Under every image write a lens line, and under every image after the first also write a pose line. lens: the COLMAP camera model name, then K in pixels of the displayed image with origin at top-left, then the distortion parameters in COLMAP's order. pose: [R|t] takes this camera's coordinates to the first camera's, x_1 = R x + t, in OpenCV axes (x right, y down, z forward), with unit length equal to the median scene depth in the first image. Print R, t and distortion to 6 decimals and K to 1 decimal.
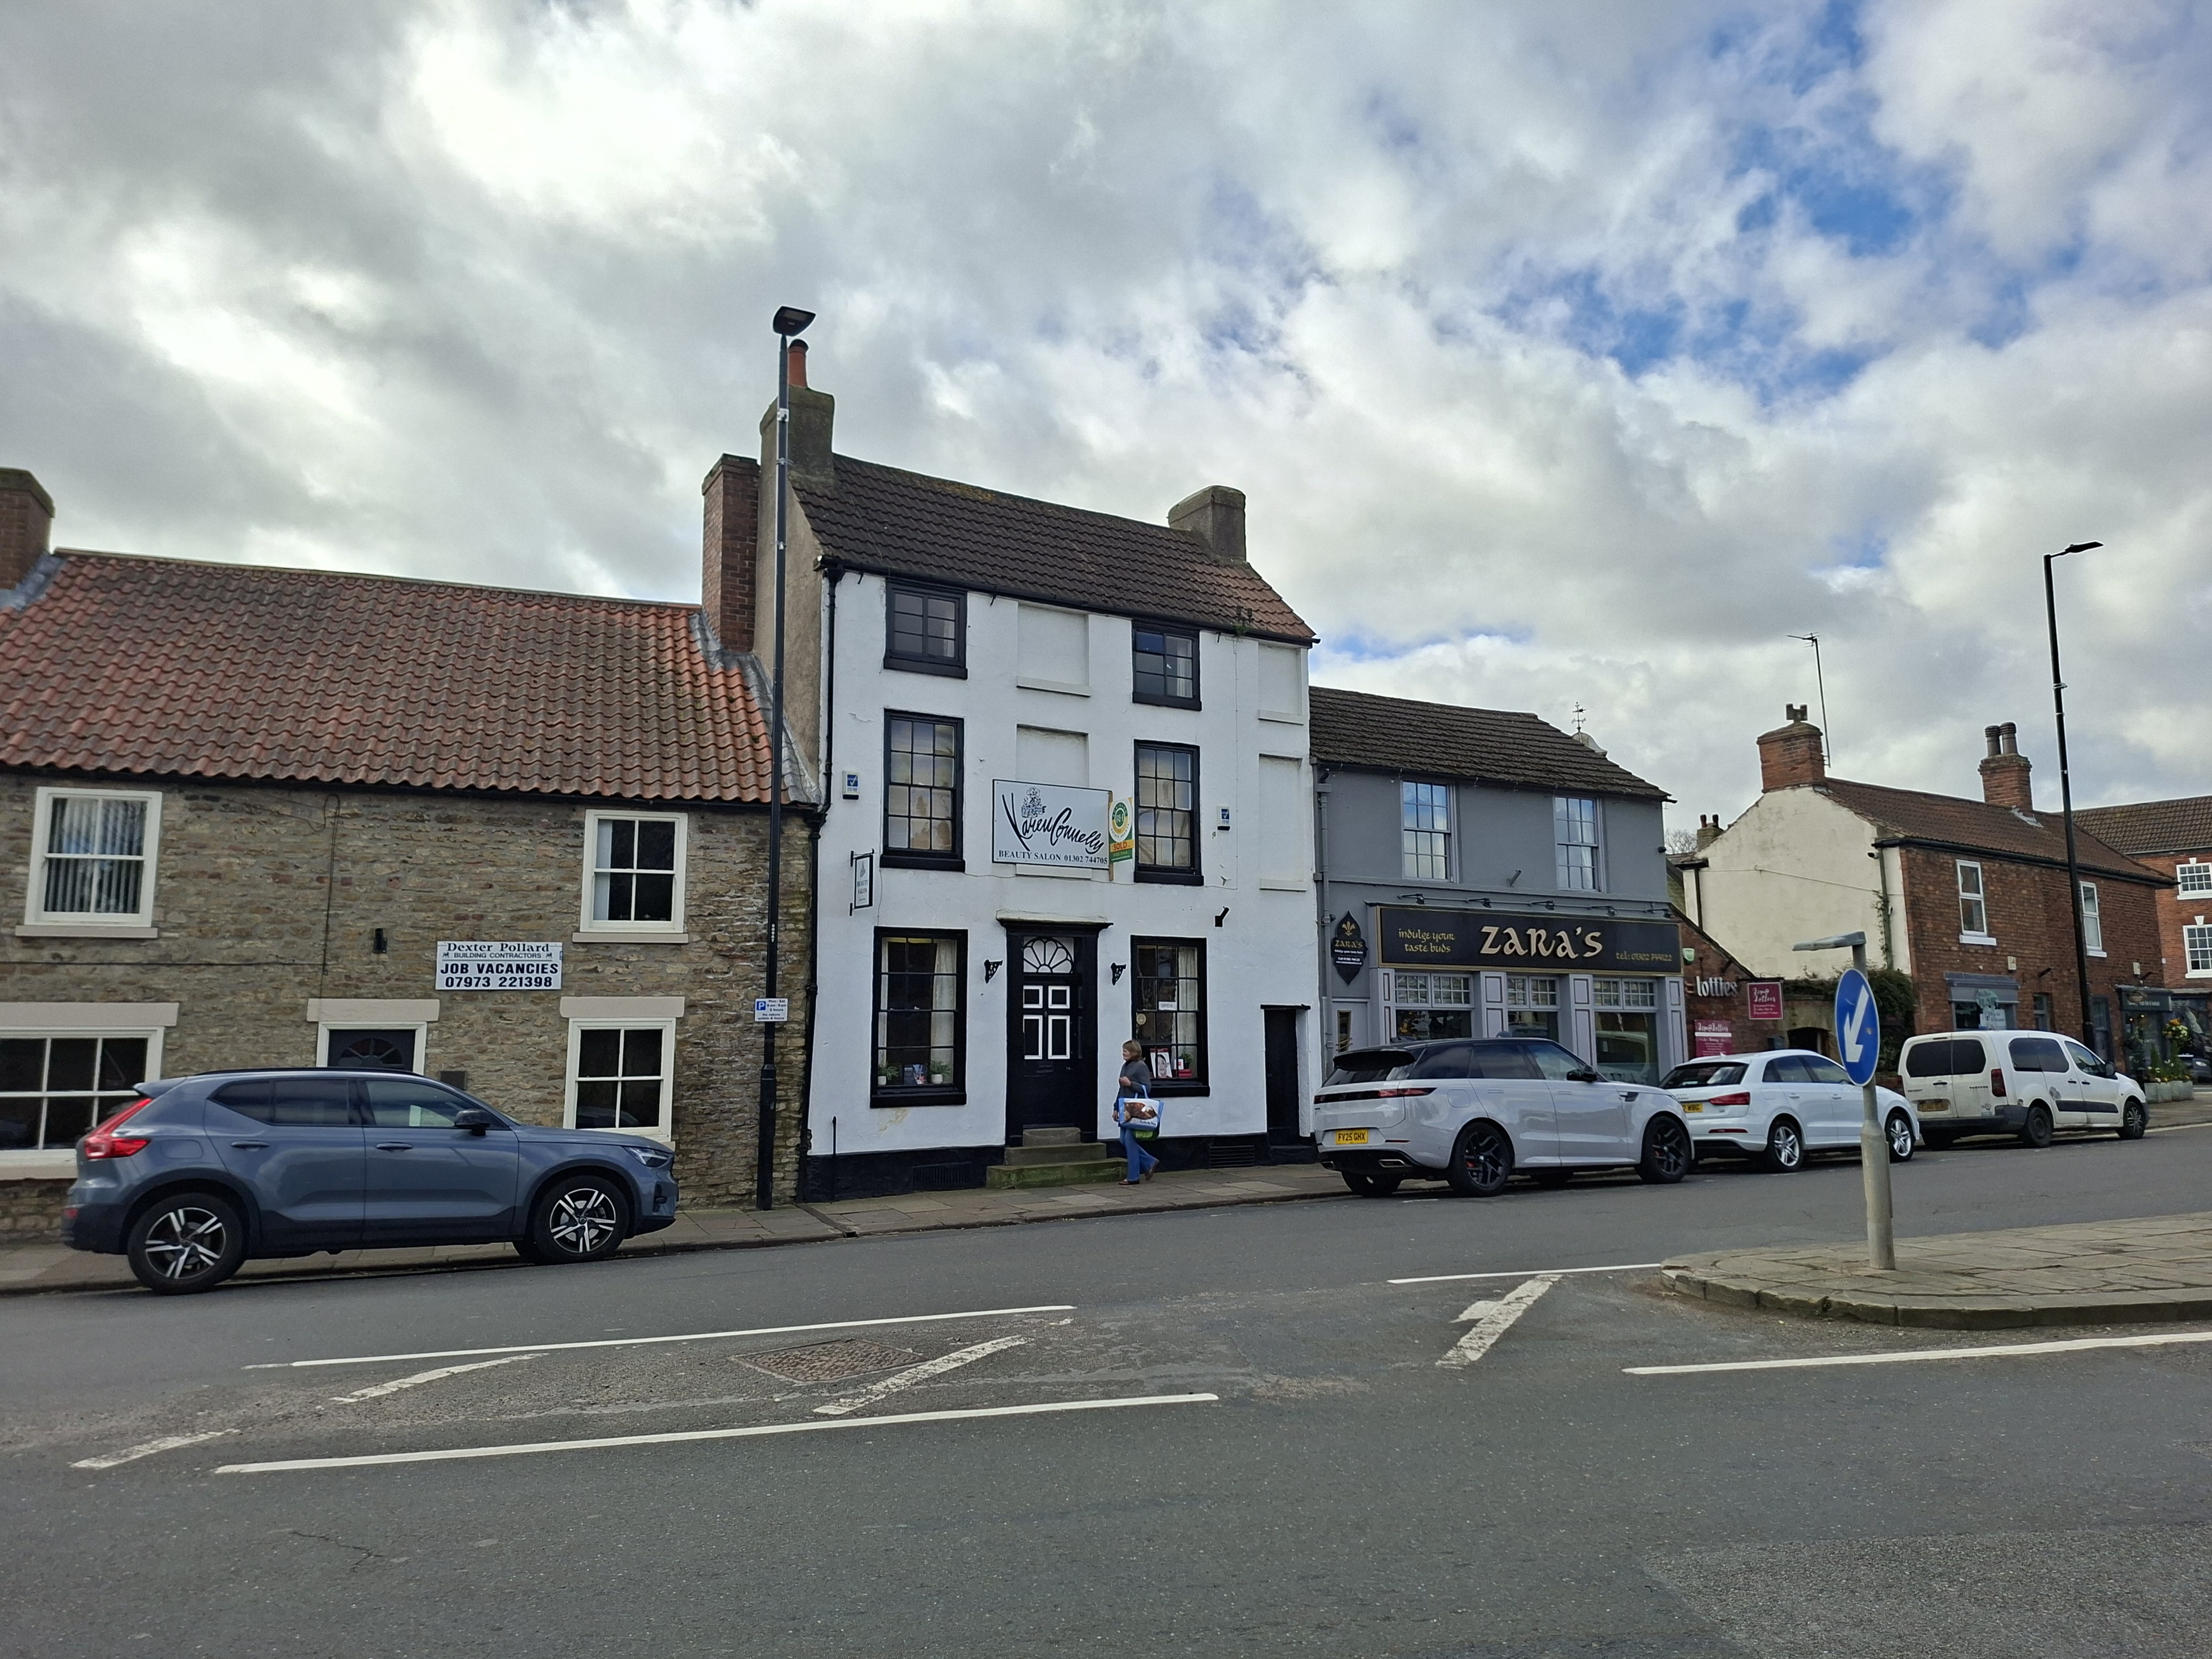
lens RADIAL K [[1470.8, 0, 1112.3], [0, 1470.8, 881.2], [0, 0, 1]] dist [0.098540, -0.000282]
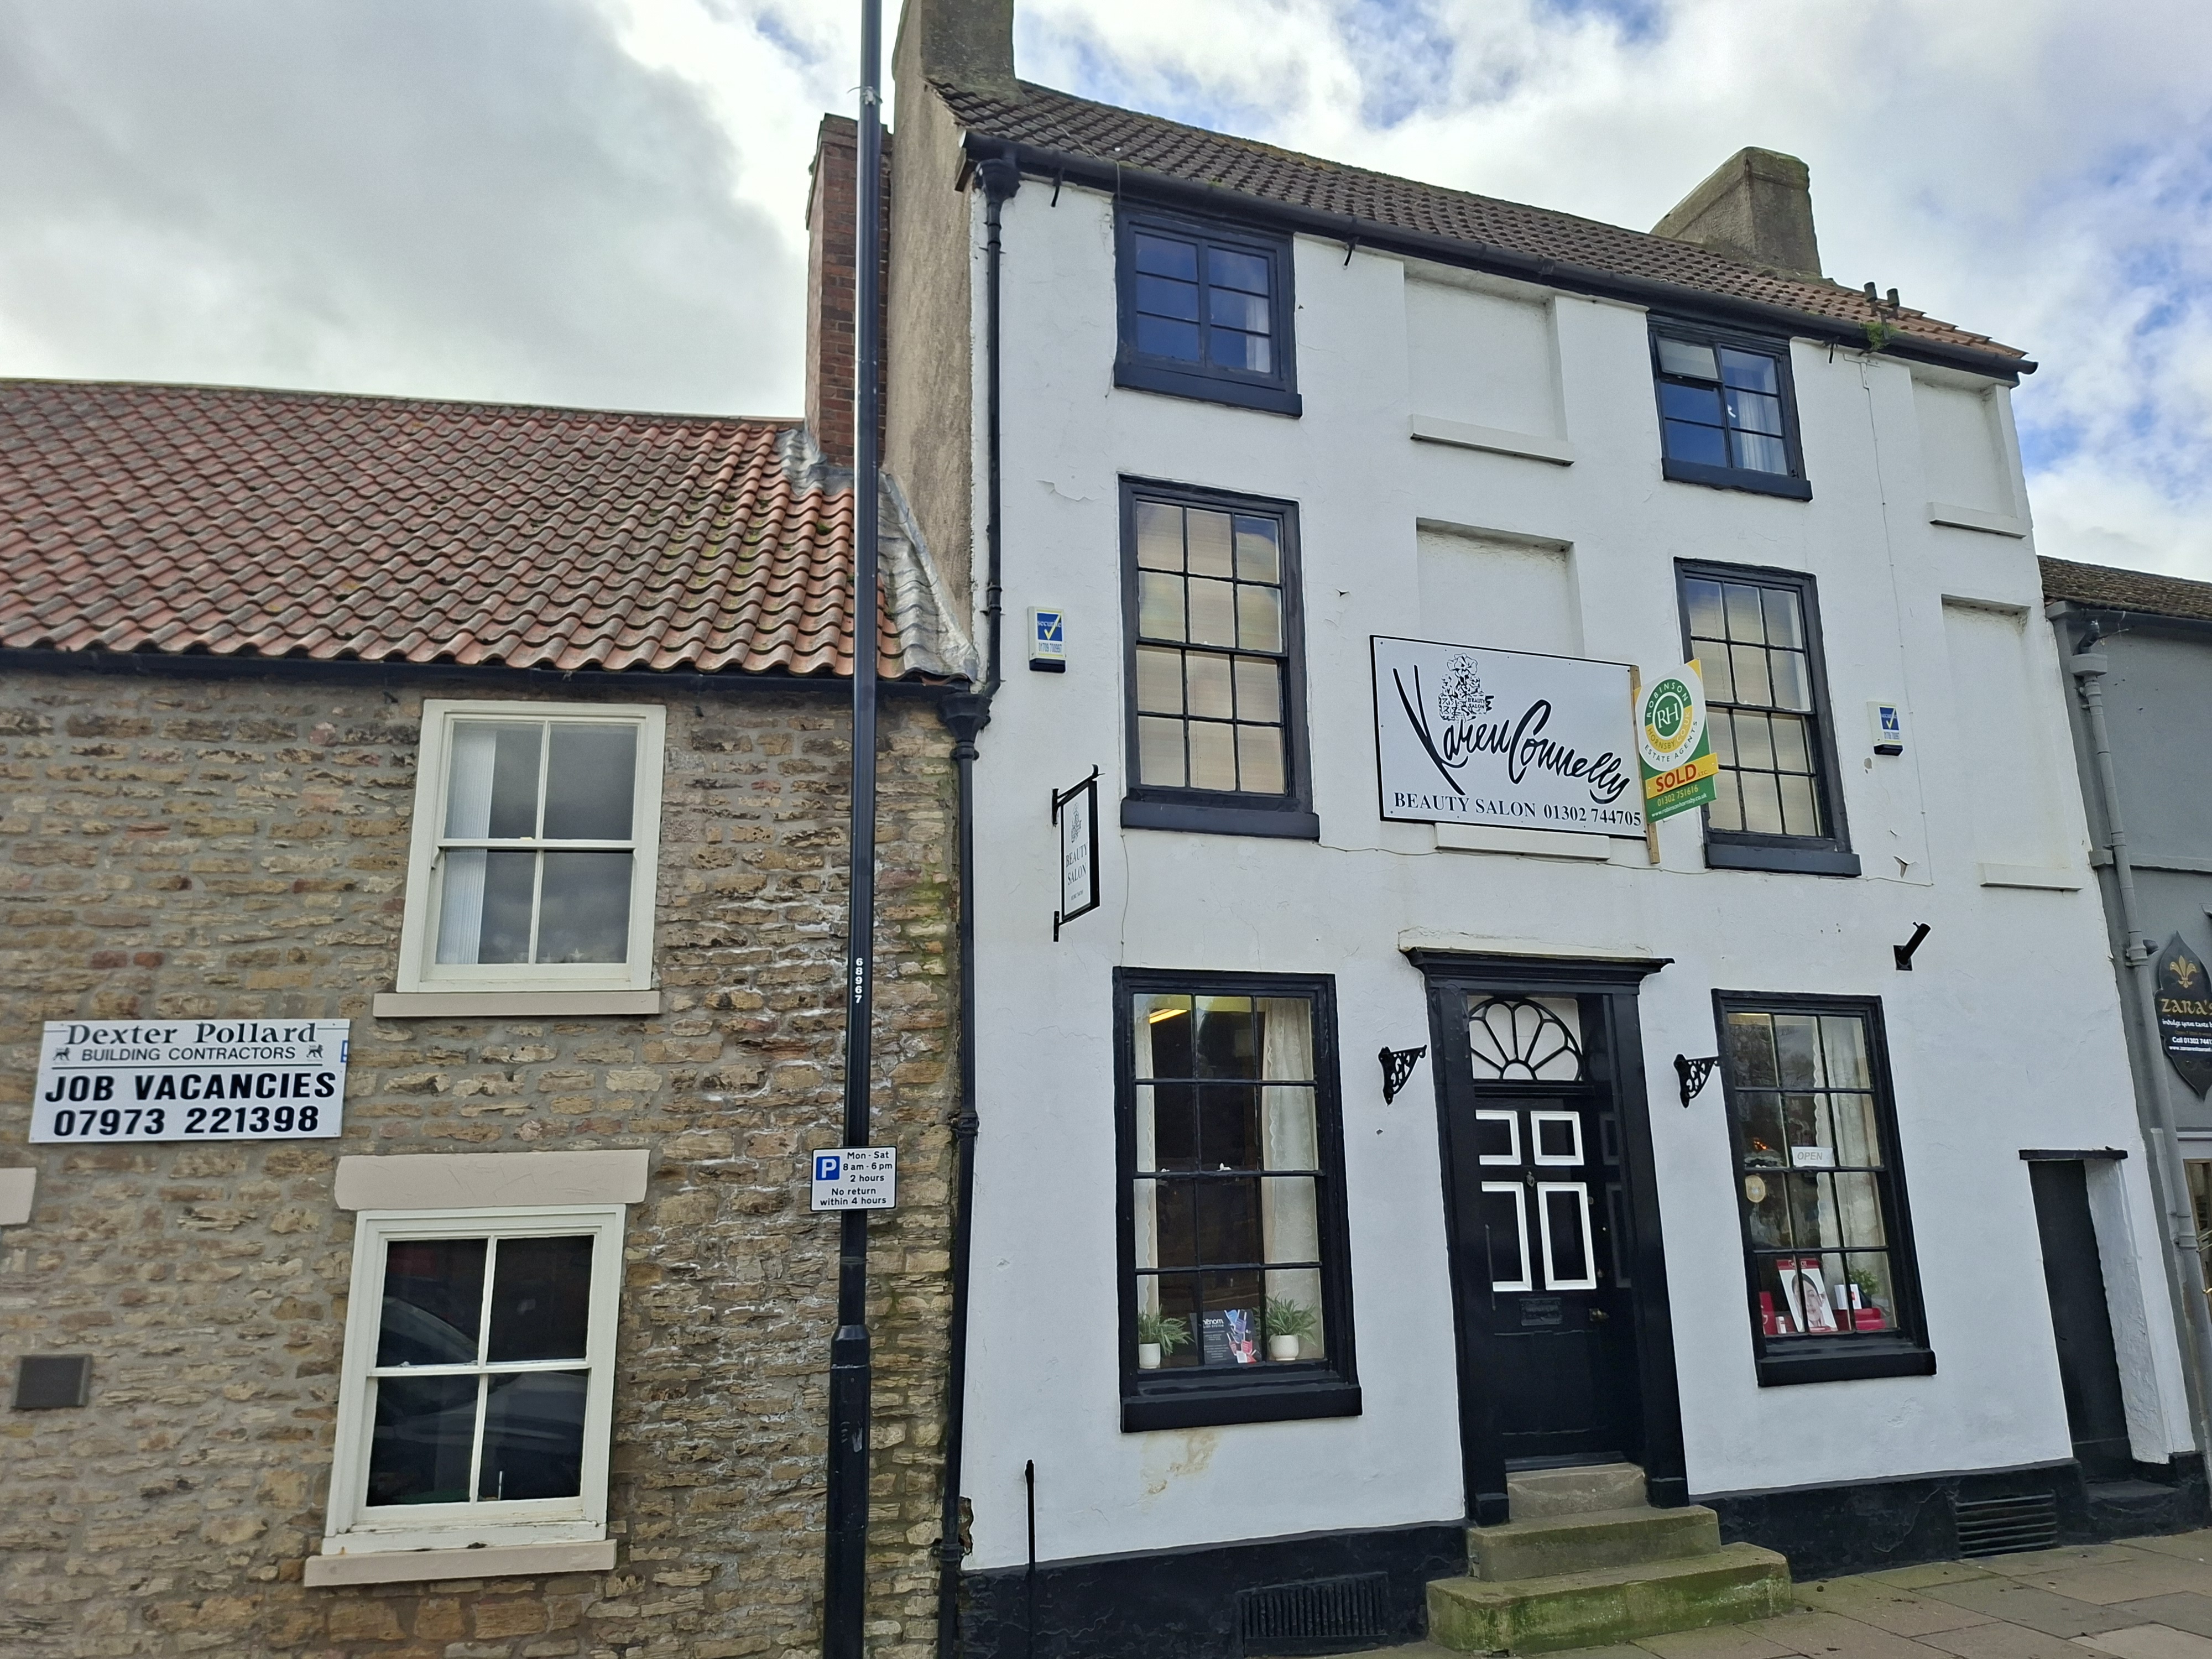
lens RADIAL K [[1485.5, 0, 1106.0], [0, 1485.5, 829.5], [0, 0, 1]] dist [0.093870, -0.101621]
pose [[0.977940, -0.066074, -0.198160, -0.078432], [0.037545, 0.988805, -0.144416, 0.052989], [0.205484, 0.133790, 0.969472, 0.592120]]
